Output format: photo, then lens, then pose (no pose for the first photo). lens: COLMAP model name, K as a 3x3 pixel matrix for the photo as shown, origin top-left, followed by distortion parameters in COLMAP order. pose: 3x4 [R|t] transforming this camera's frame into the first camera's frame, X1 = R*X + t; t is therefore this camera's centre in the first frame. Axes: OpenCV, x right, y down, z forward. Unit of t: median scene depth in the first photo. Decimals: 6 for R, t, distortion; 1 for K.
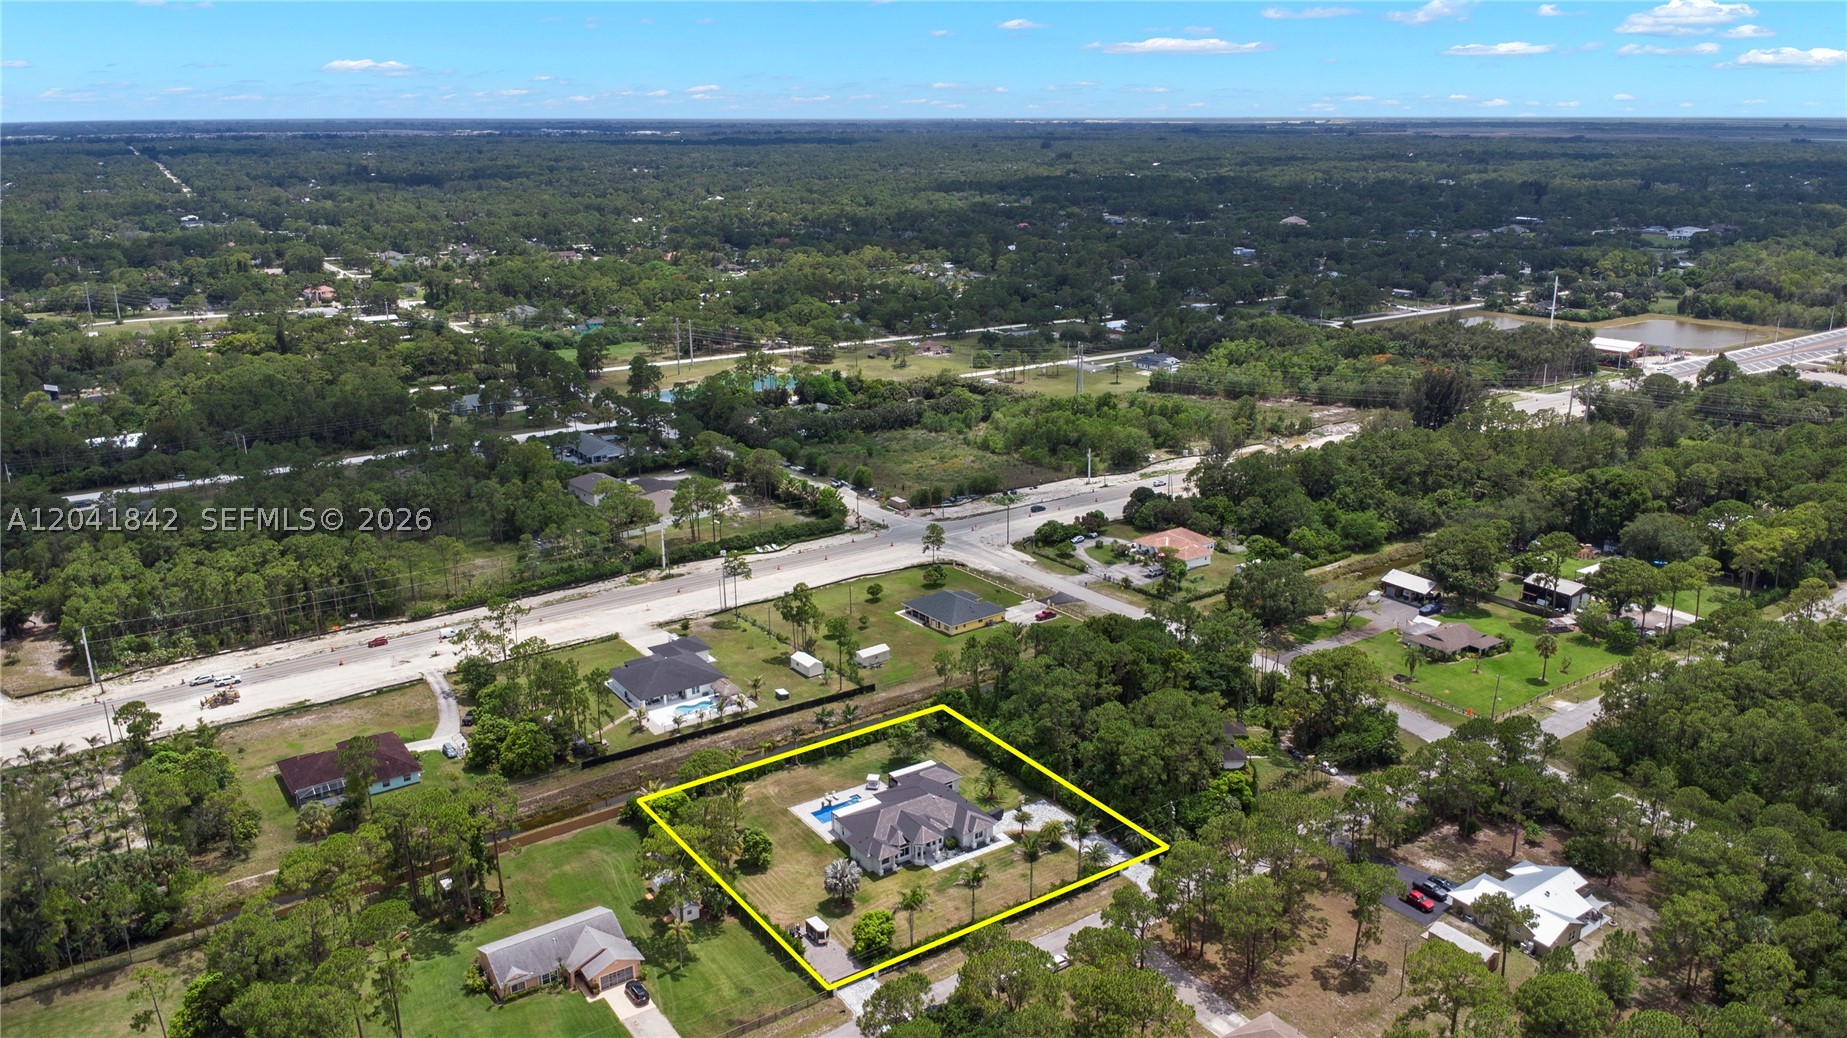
lens RADIAL K [[1345.5, 0, 916.7], [0, 1345.5, 524.9], [0, 0, 1]] dist [0.006637, 0.000500]
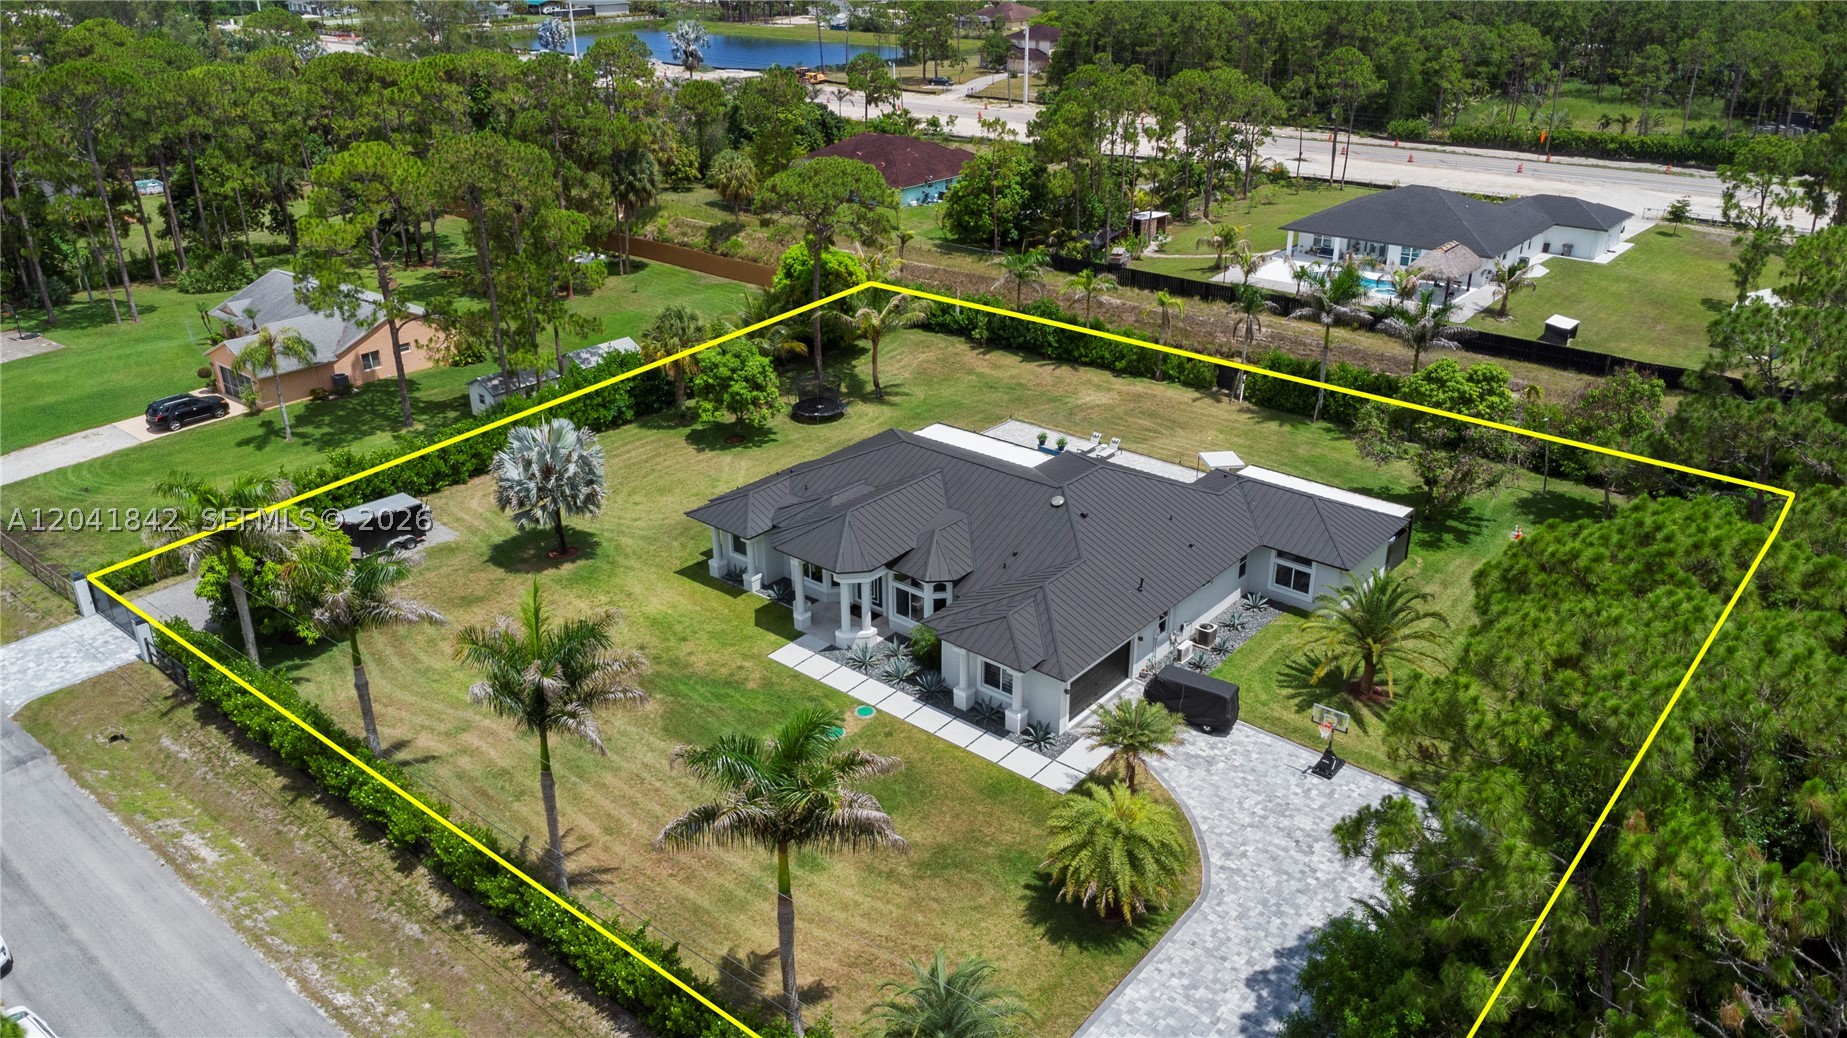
lens RADIAL K [[1345.5, 0, 916.7], [0, 1345.5, 524.9], [0, 0, 1]] dist [0.006637, 0.000500]
pose [[0.276583, 0.403350, -0.872245, 0.243159], [-0.281389, 0.901862, 0.327819, 0.126897], [0.918870, 0.154771, 0.362938, 0.881806]]
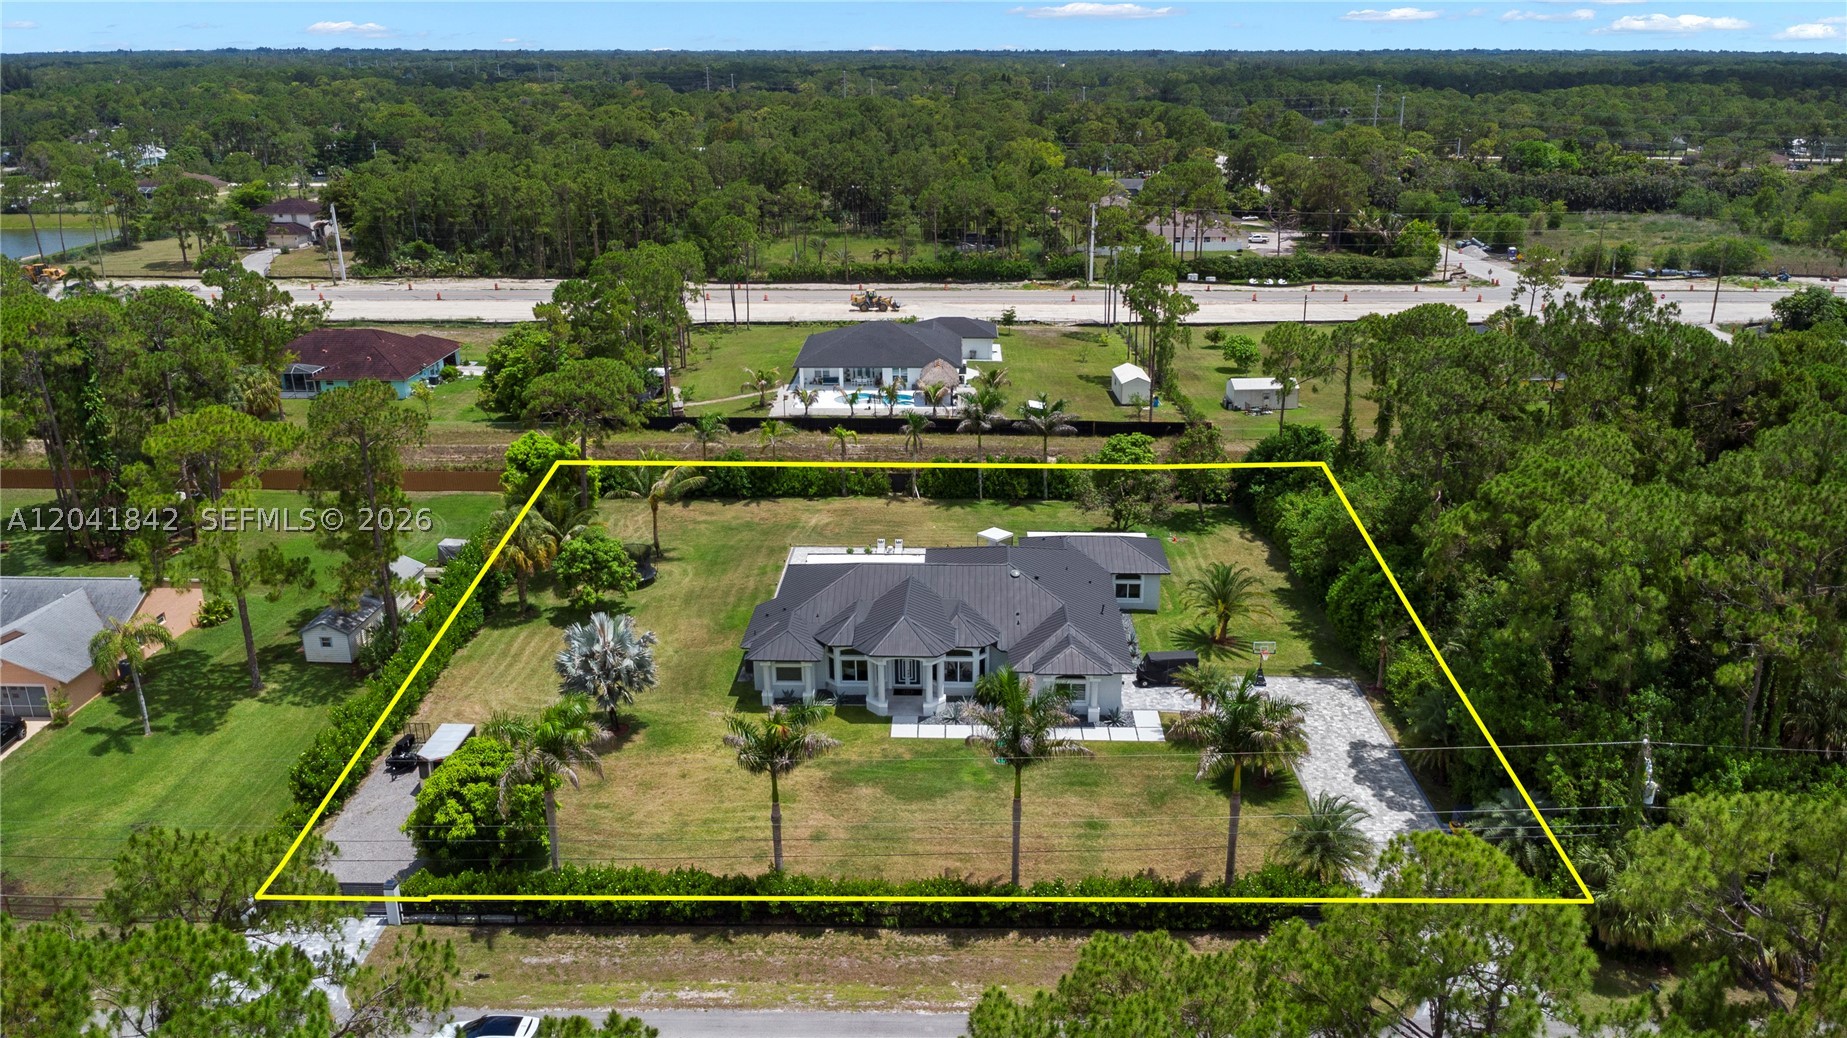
lens RADIAL K [[1345.1, 0, 943.6], [0, 1345.1, 517.5], [0, 0, 1]] dist [0.000372, 0.001166]
pose [[0.818406, 0.196466, -0.540011, 0.202610], [-0.176004, 0.980276, 0.089902, 0.155975], [0.547022, 0.021467, 0.836843, 0.668619]]
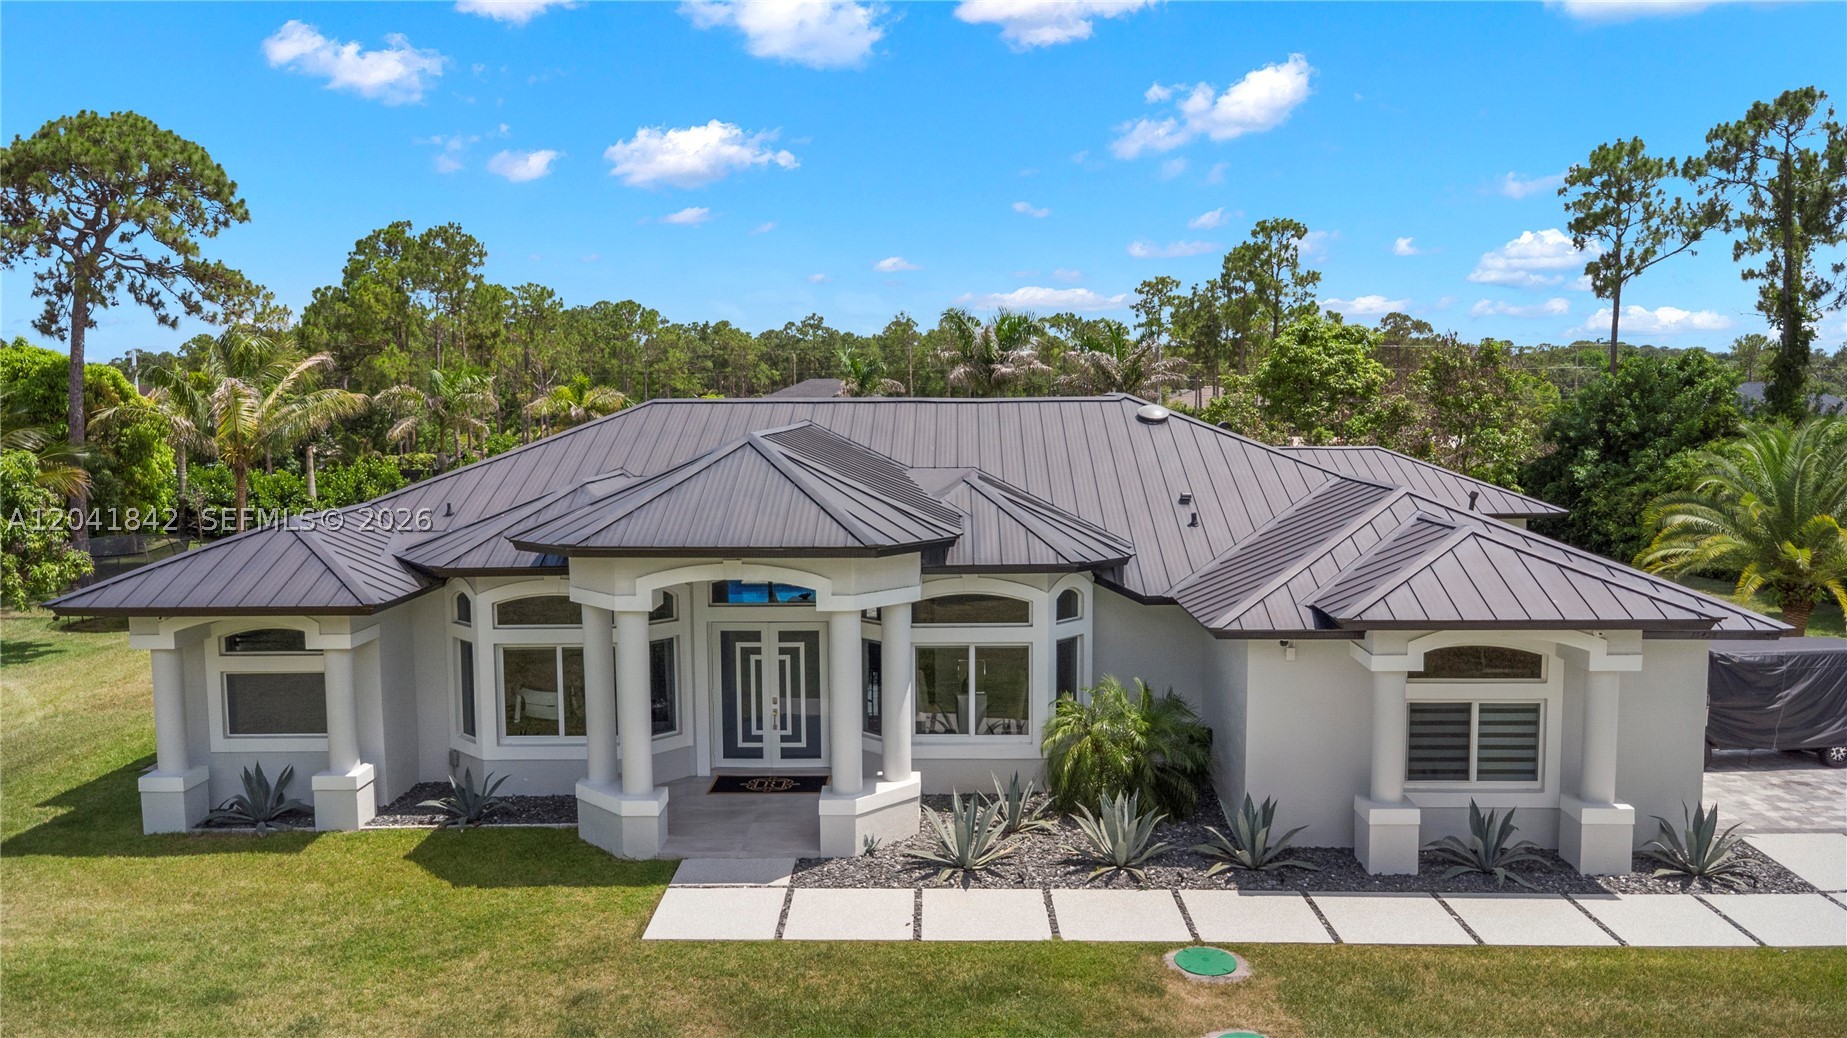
lens RADIAL K [[1345.5, 0, 916.7], [0, 1345.5, 524.9], [0, 0, 1]] dist [0.006637, 0.000500]
pose [[0.813185, 0.051674, -0.579707, 0.064474], [-0.166778, 0.974969, -0.147042, 0.232847], [0.557598, 0.216255, 0.801448, 0.902644]]
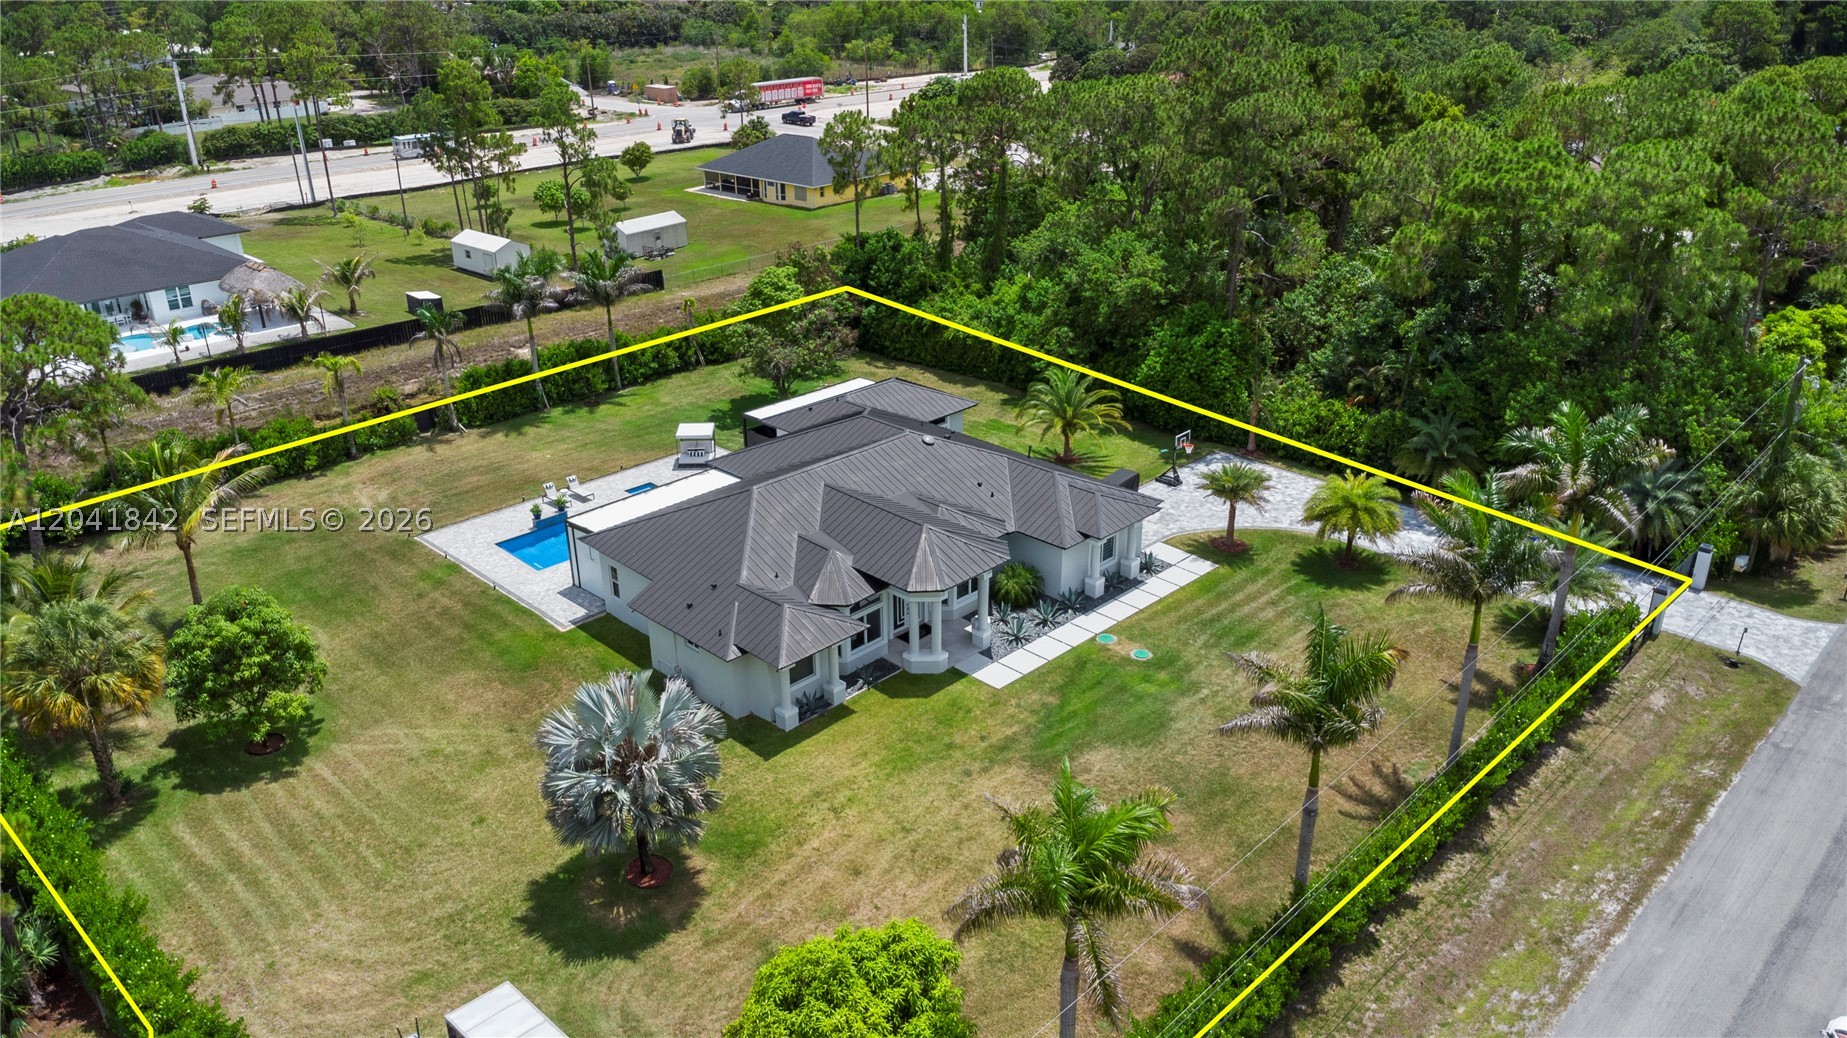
lens RADIAL K [[1345.5, 0, 916.7], [0, 1345.5, 524.9], [0, 0, 1]] dist [0.006637, 0.000500]
pose [[0.981108, -0.083672, 0.174433, -0.041070], [0.061727, 0.989897, 0.127649, 0.184236], [-0.183351, -0.114470, 0.976360, 0.722753]]
